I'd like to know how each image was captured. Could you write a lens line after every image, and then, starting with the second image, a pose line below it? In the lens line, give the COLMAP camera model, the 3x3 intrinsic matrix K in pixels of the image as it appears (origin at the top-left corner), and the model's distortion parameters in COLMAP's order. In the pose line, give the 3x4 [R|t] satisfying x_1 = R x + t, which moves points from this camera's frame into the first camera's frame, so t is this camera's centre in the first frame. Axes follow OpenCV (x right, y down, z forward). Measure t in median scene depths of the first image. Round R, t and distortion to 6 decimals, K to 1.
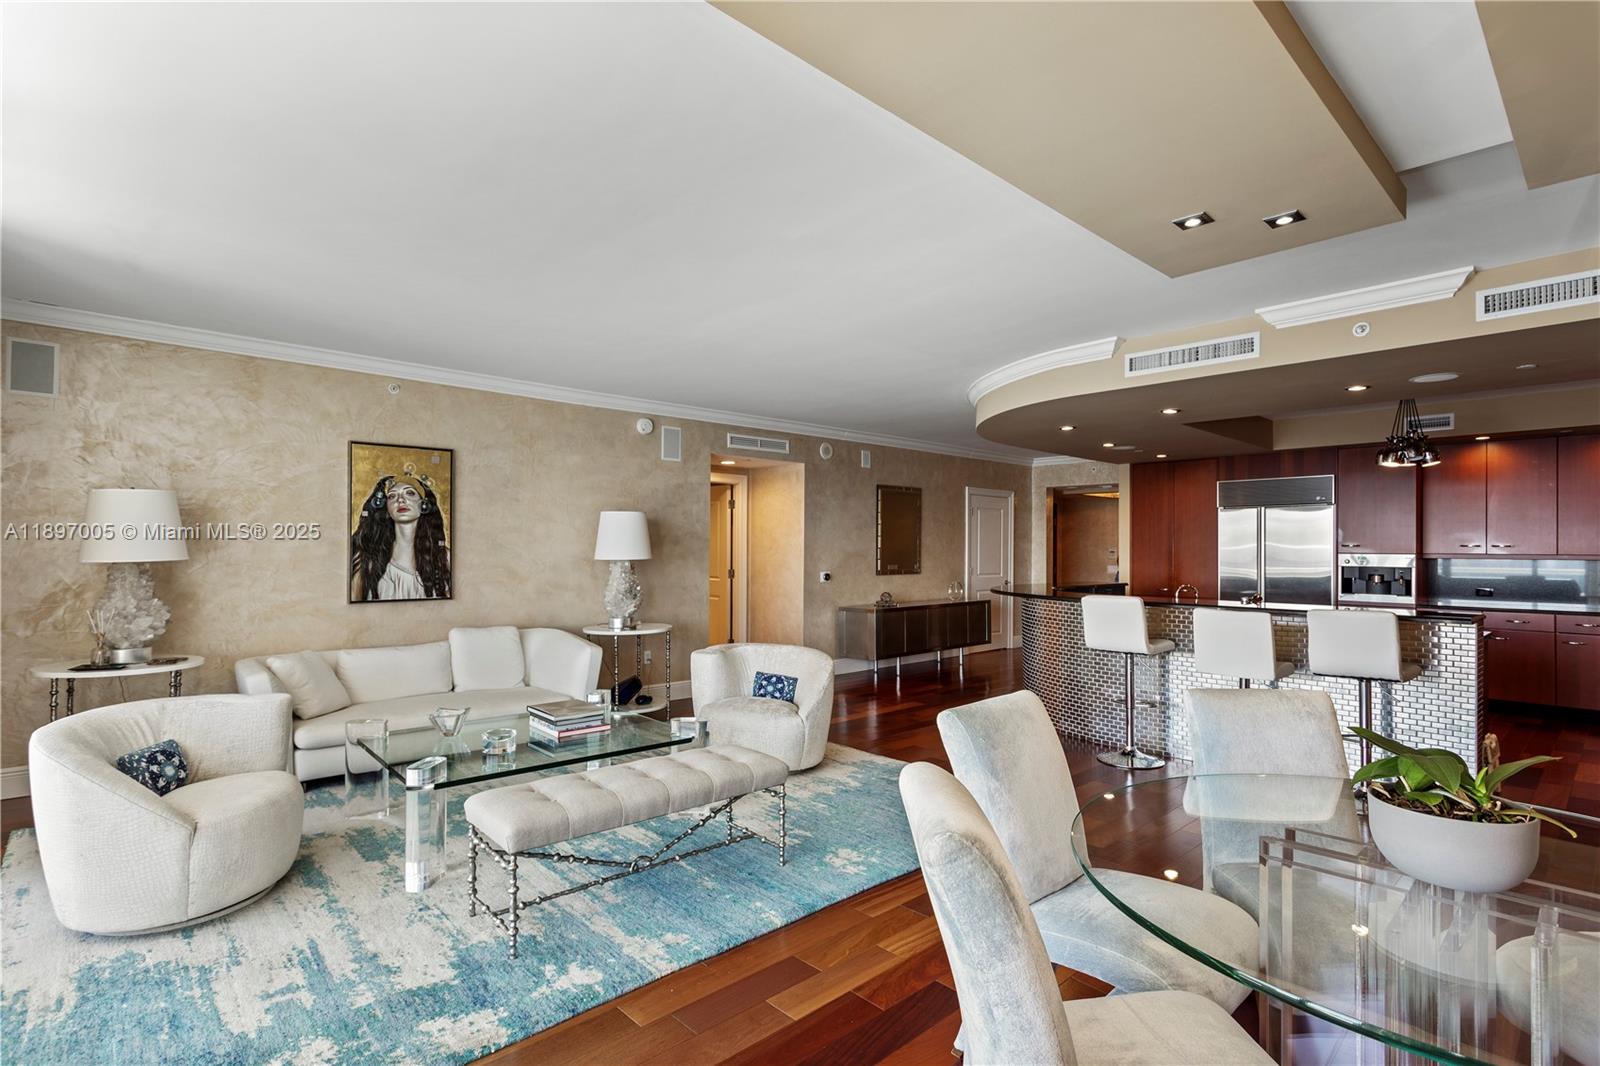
lens RADIAL K [[786.9, 0, 805.5], [0, 786.9, 543.2], [0, 0, 1]] dist [-0.011721, 0.005728]
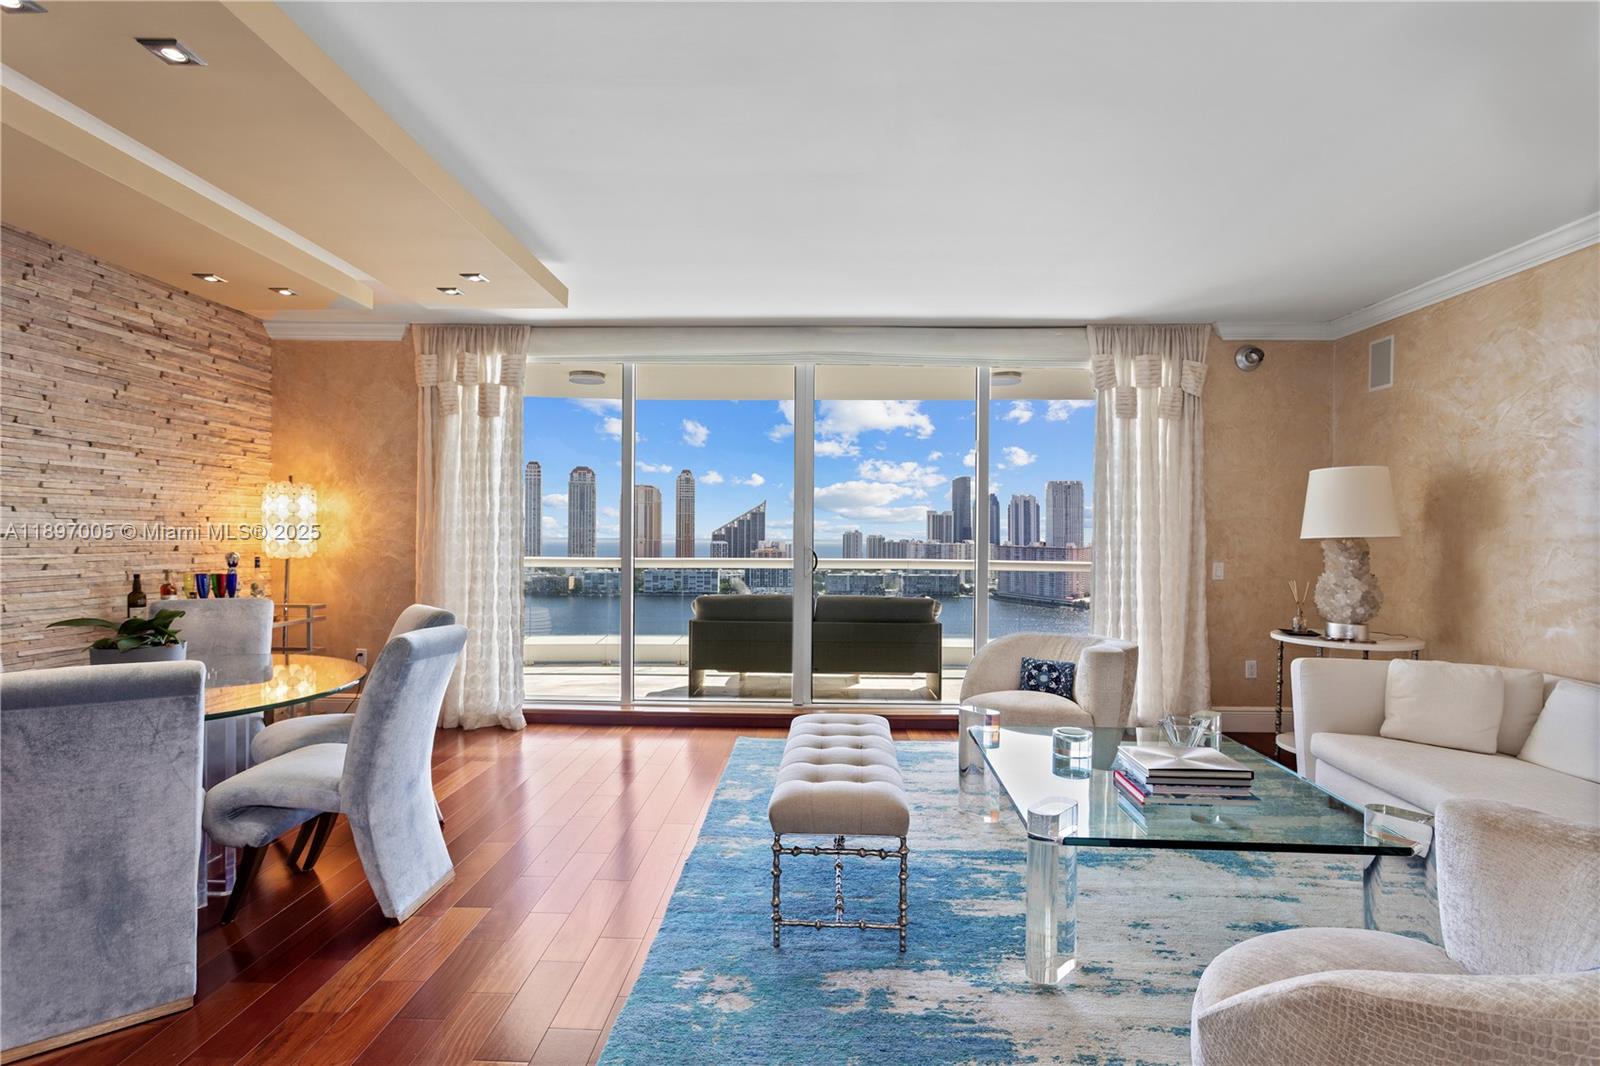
lens RADIAL K [[786.9, 0, 794.5], [0, 786.9, 543.0], [0, 0, 1]] dist [-0.011721, 0.005728]
pose [[-0.707704, -0.004762, -0.706493, 0.322003], [-0.007808, 0.999969, 0.001081, 0.028619], [0.706466, 0.006281, -0.707719, 1.047571]]
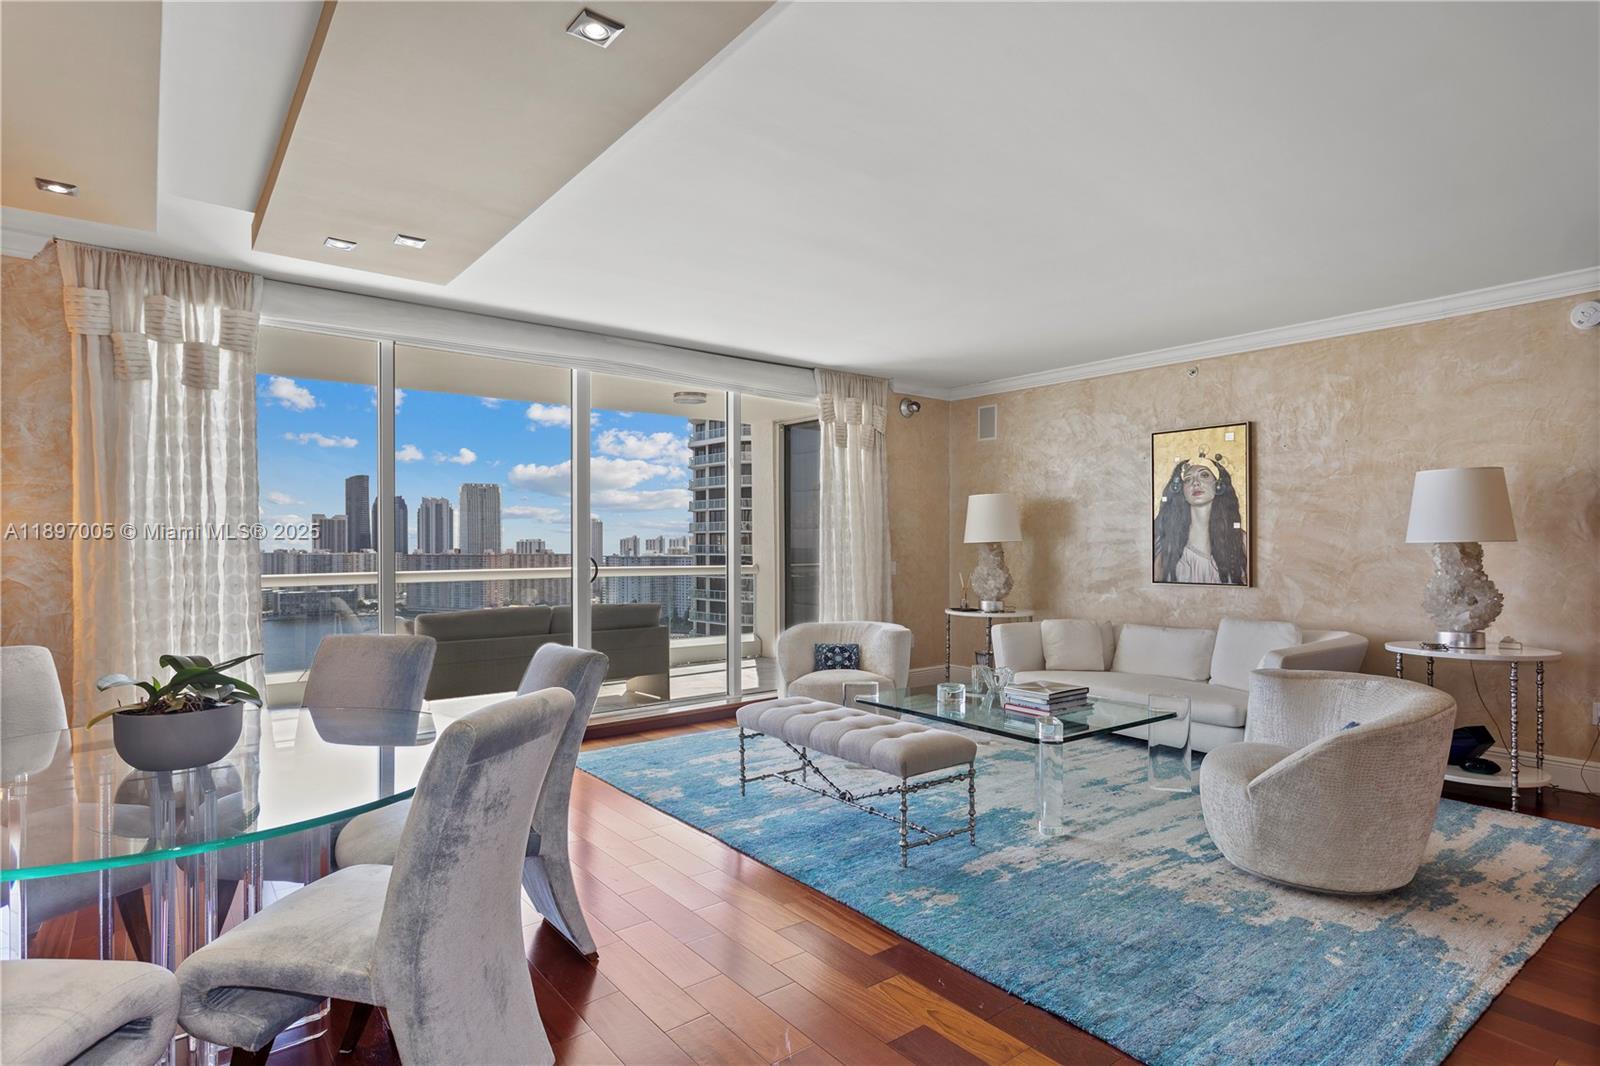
lens RADIAL K [[832.1, 0, 795.8], [0, 832.1, 546.1], [0, 0, 1]] dist [0.004532, 0.001722]
pose [[-0.090455, -0.003026, -0.995896, 0.652050], [0.007273, 0.999967, -0.003699, 0.028427], [0.995874, -0.007578, -0.090430, 0.666334]]
